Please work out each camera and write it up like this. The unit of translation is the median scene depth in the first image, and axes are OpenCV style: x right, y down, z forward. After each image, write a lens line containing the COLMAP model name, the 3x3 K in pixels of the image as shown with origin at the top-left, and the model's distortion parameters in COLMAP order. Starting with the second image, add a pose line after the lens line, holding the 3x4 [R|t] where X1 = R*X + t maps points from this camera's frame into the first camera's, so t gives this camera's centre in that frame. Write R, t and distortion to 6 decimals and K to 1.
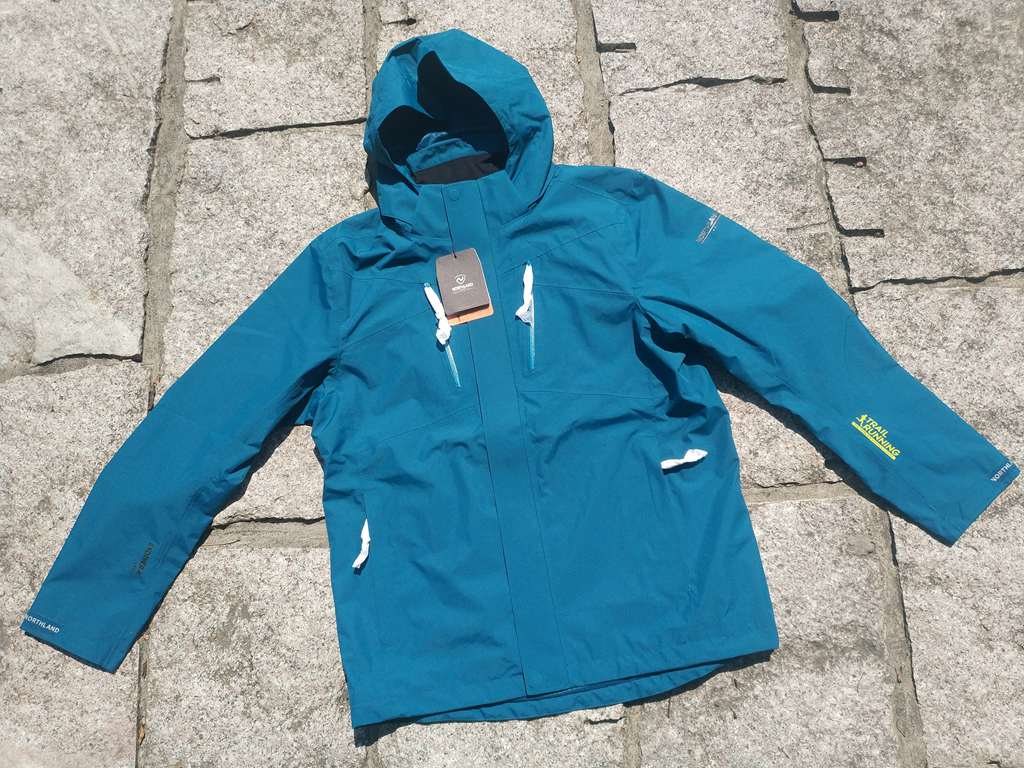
lens RADIAL K [[829.4, 0, 512.0], [0, 829.4, 384.0], [0, 0, 1]] dist [-0.028601, 0.015127]
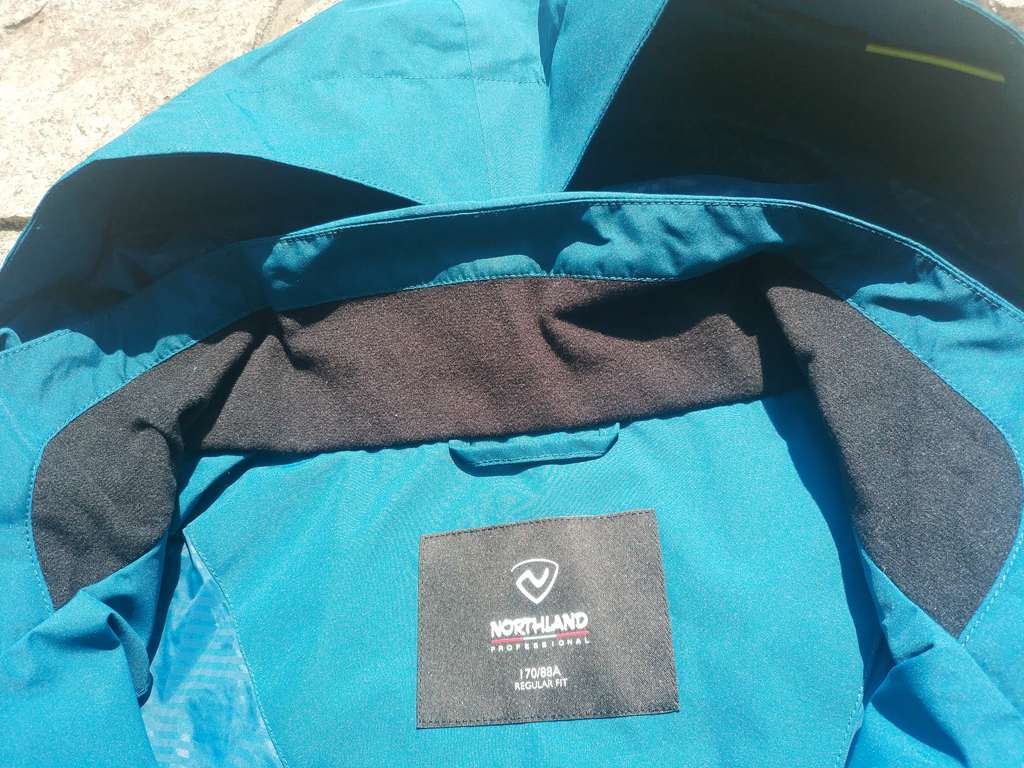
lens RADIAL K [[809.9, 0, 512.0], [0, 809.9, 384.0], [0, 0, 1]] dist [-0.015546, -0.002688]
pose [[0.974121, 0.078476, -0.211969, 0.013452], [-0.139930, 0.945853, -0.292885, -0.186098], [0.177507, 0.314966, 0.932356, 0.755321]]
